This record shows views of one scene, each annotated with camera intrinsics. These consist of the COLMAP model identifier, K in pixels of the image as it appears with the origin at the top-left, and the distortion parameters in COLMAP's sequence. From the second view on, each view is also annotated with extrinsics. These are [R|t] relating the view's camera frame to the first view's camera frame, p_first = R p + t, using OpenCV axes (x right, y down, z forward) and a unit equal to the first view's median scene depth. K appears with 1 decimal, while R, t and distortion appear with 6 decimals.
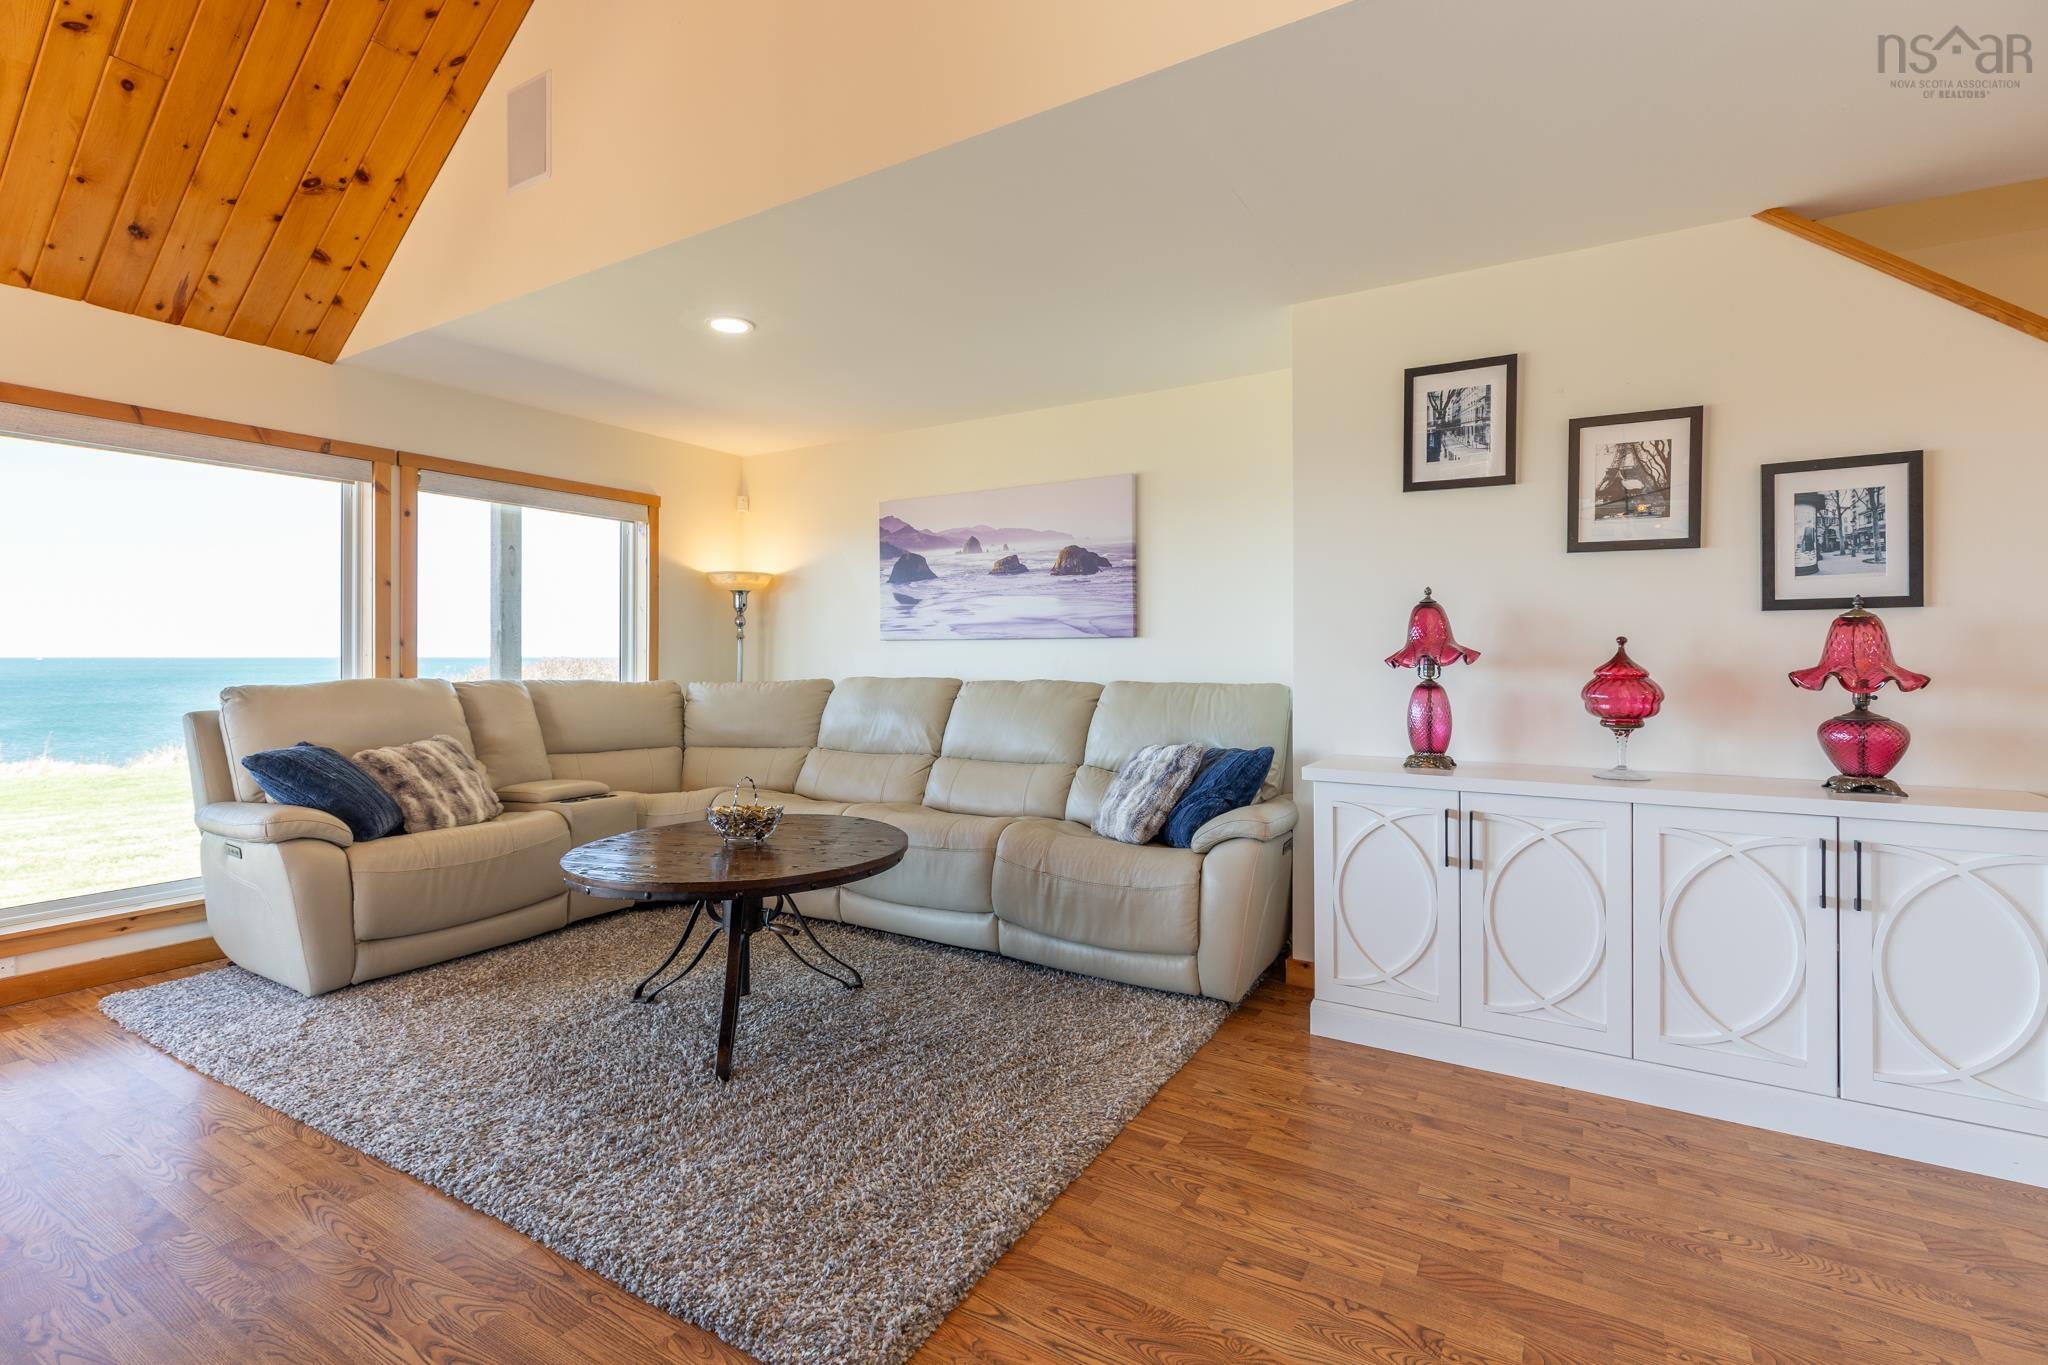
lens RADIAL K [[928.3, 0, 1021.6], [0, 928.3, 657.3], [0, 0, 1]] dist [-0.000430, -0.000081]
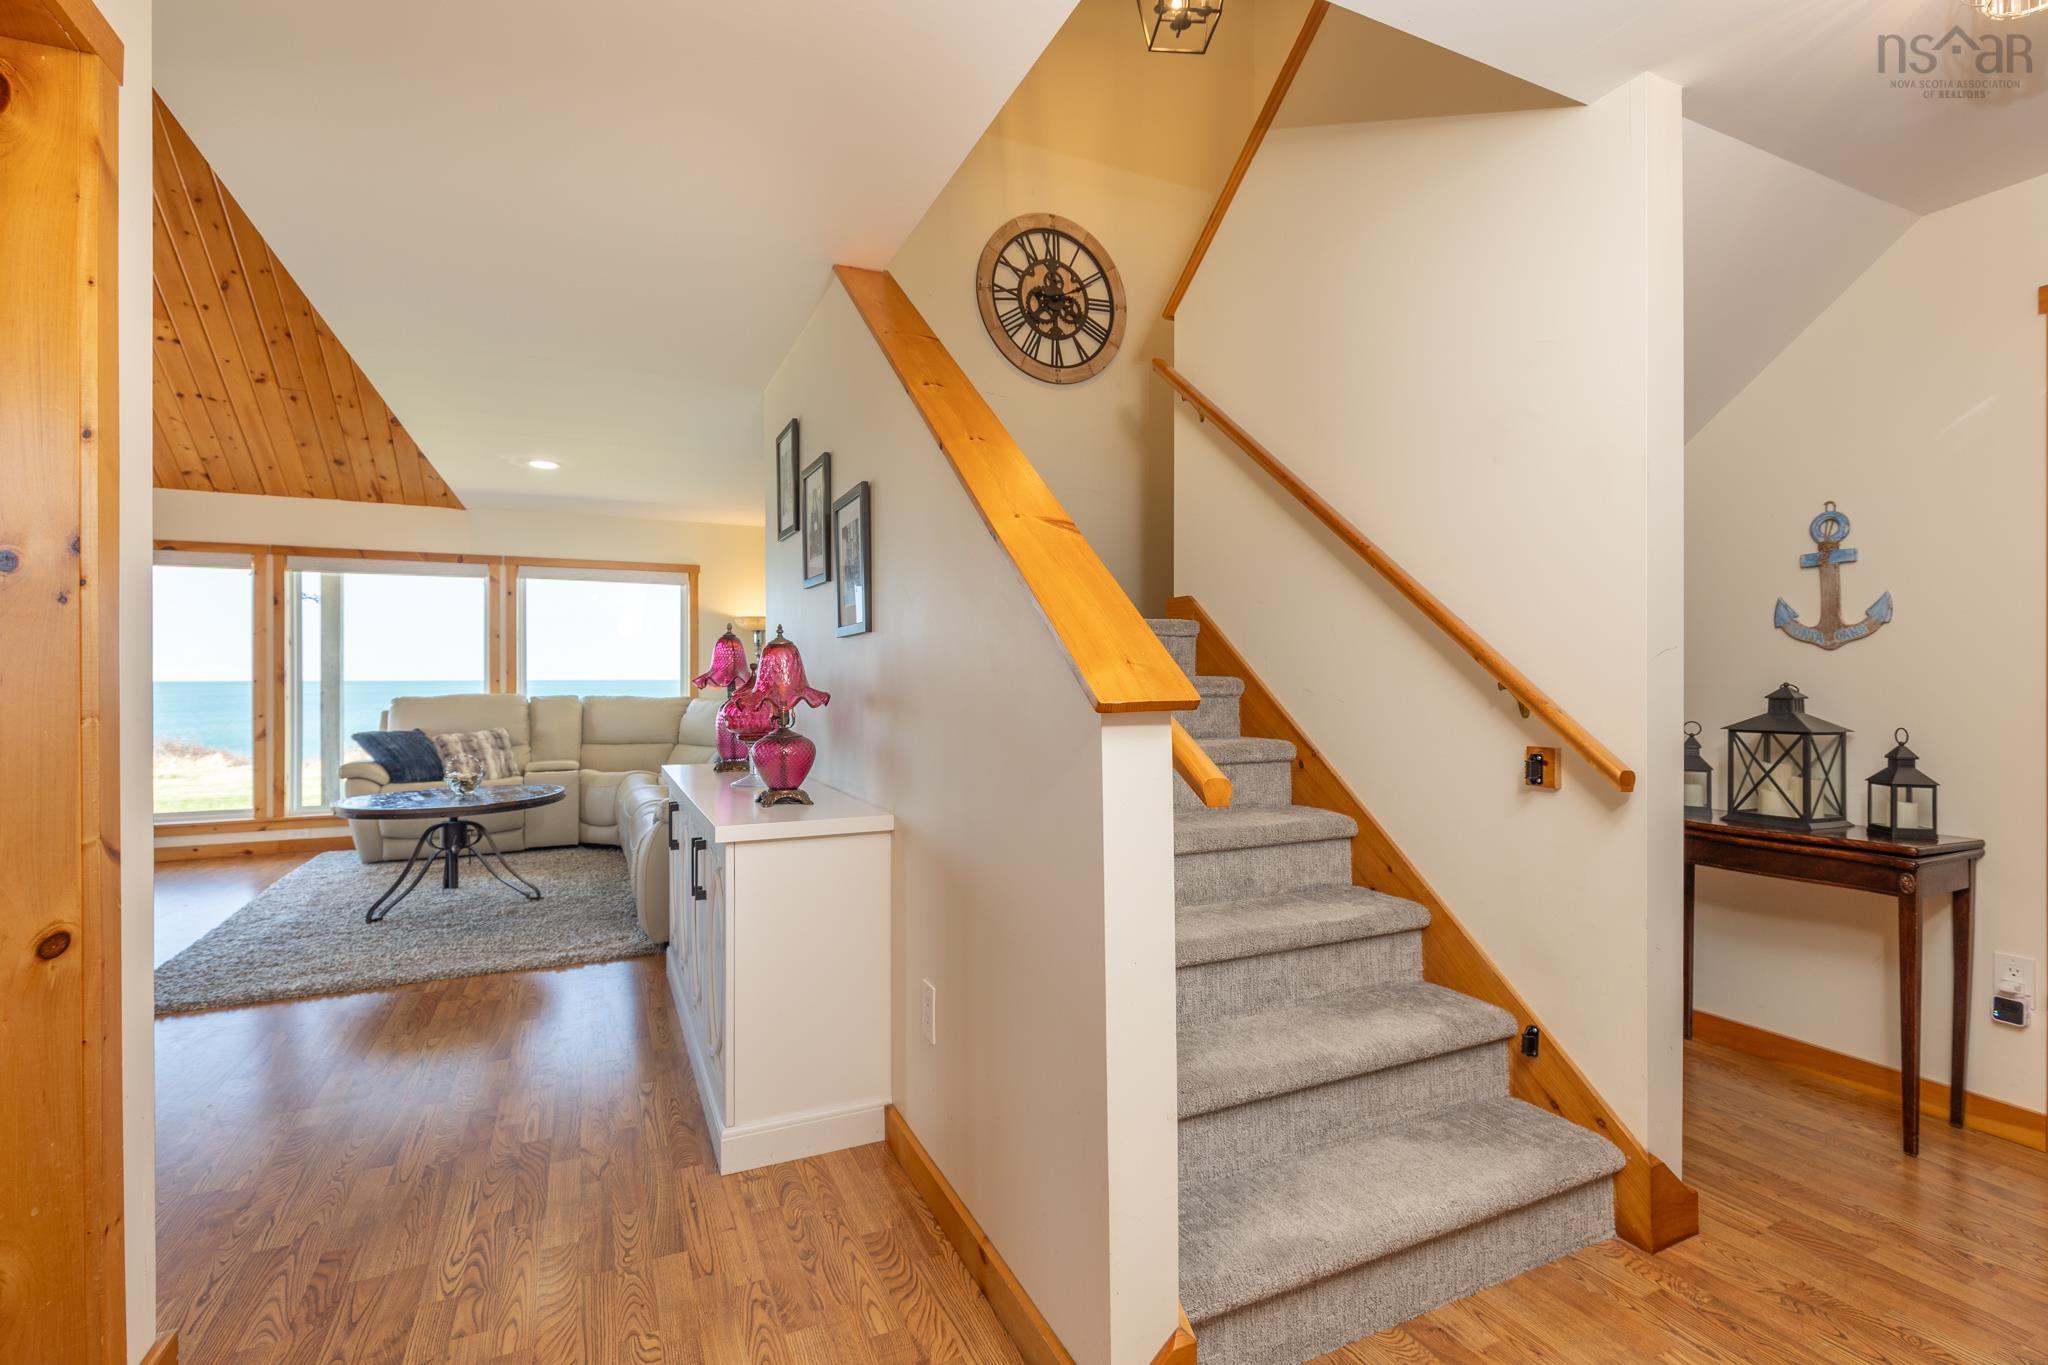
lens RADIAL K [[929.2, 0, 1021.0], [0, 929.2, 680.1], [0, 0, 1]] dist [-0.000159, -0.000113]
pose [[0.827921, -0.000699, -0.560845, 1.199502], [0.001439, 0.999999, 0.000879, -0.001693], [0.560843, -0.001535, 0.827920, 0.170532]]
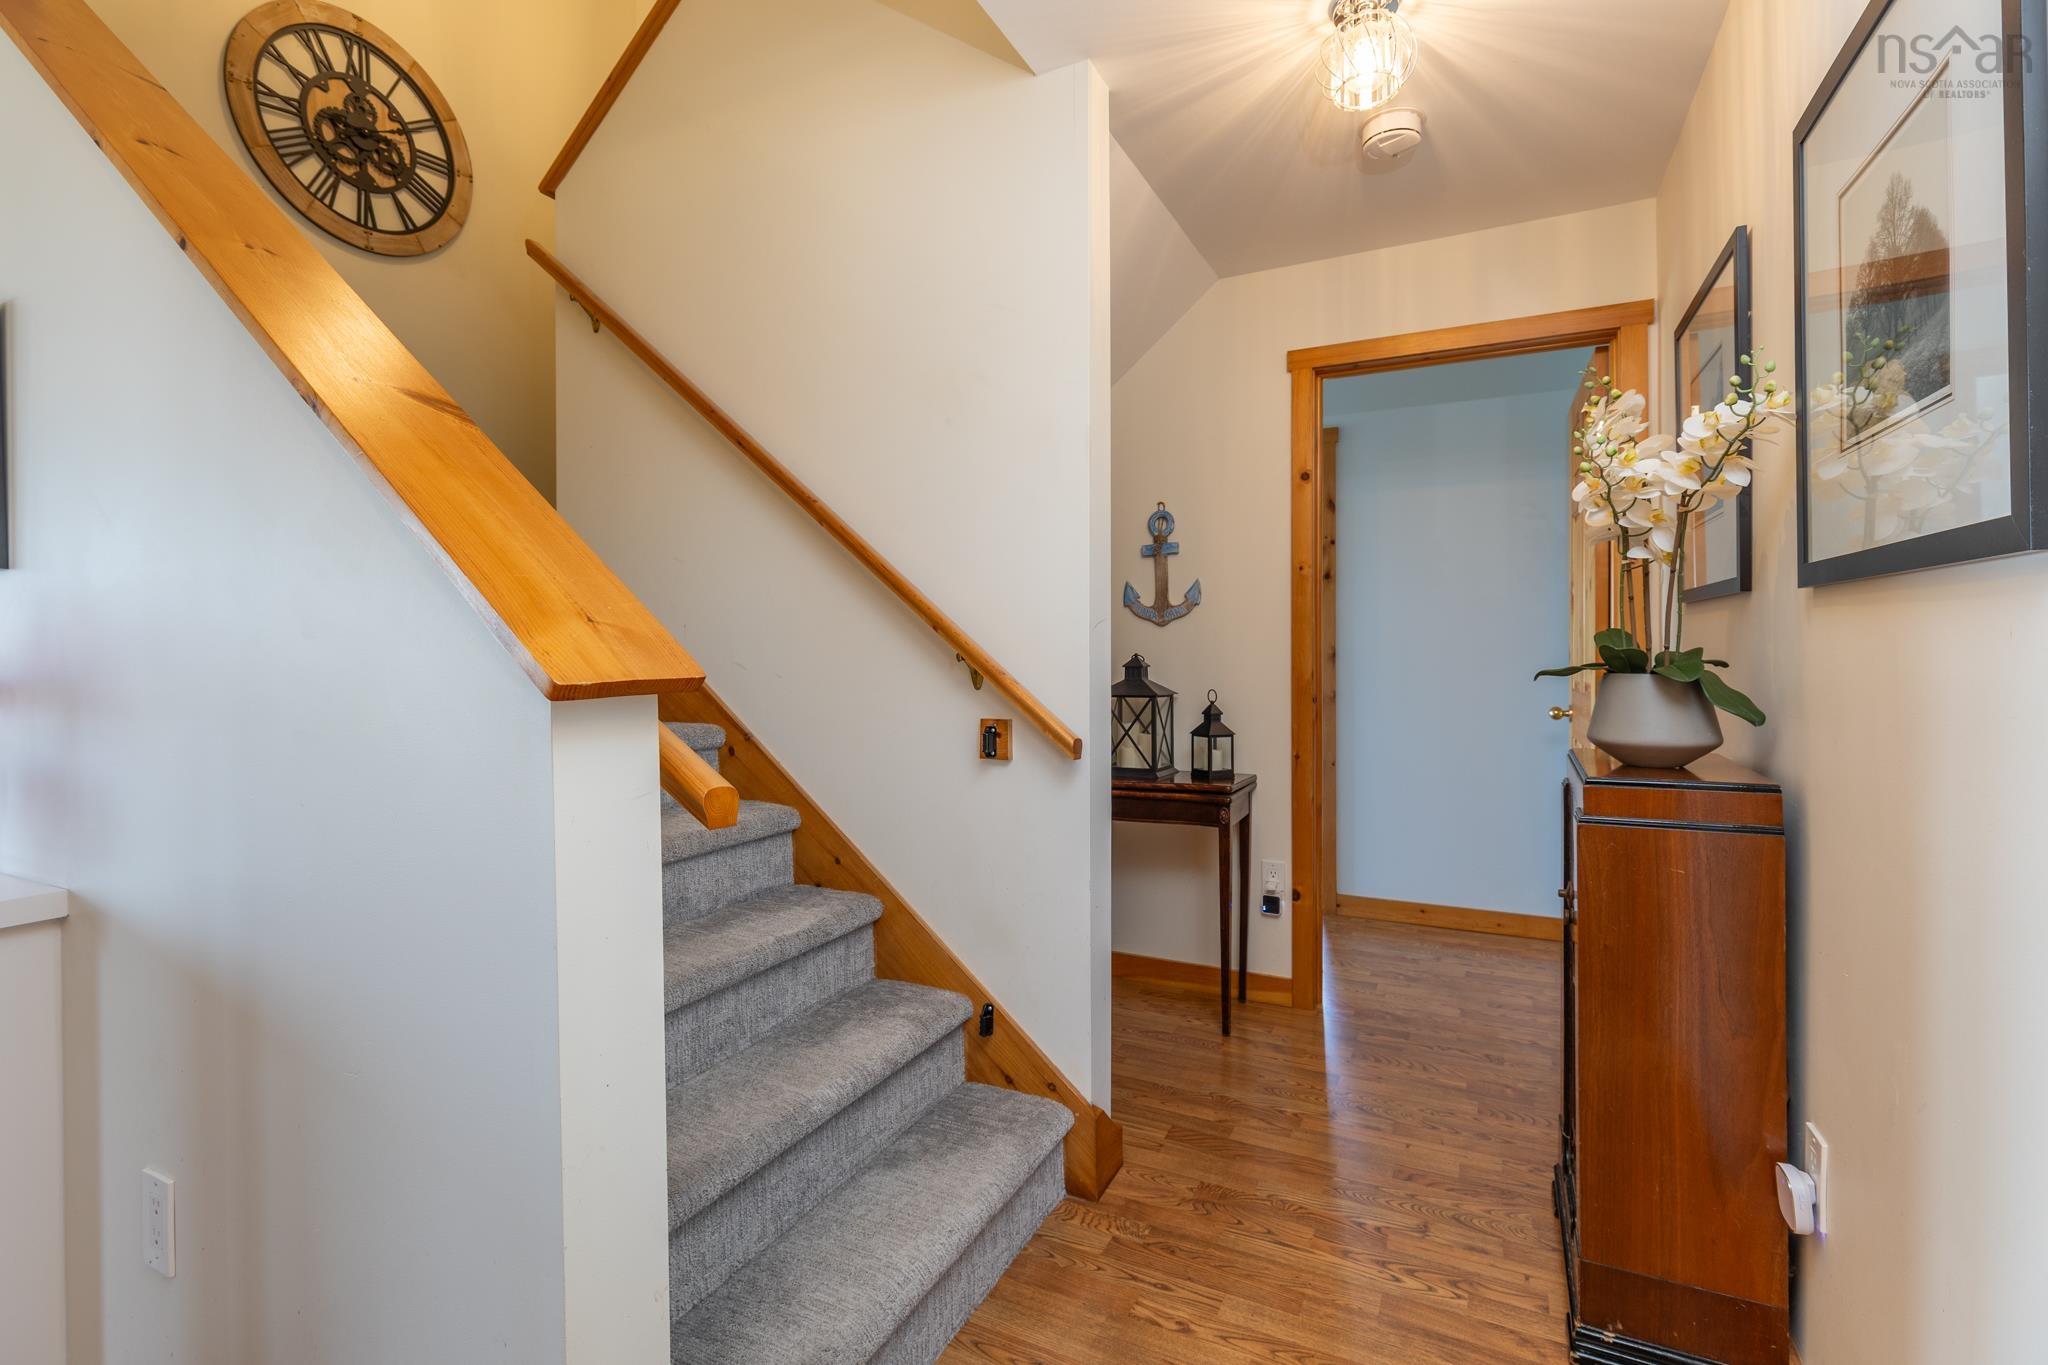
lens RADIAL K [[945.3, 0, 1015.0], [0, 945.3, 657.3], [0, 0, 1]] dist [-0.000788, -0.000549]
pose [[0.997743, -0.006074, 0.066870, 1.118667], [0.005774, 0.999972, 0.004667, 0.000639], [-0.066897, -0.004270, 0.997751, 0.252950]]
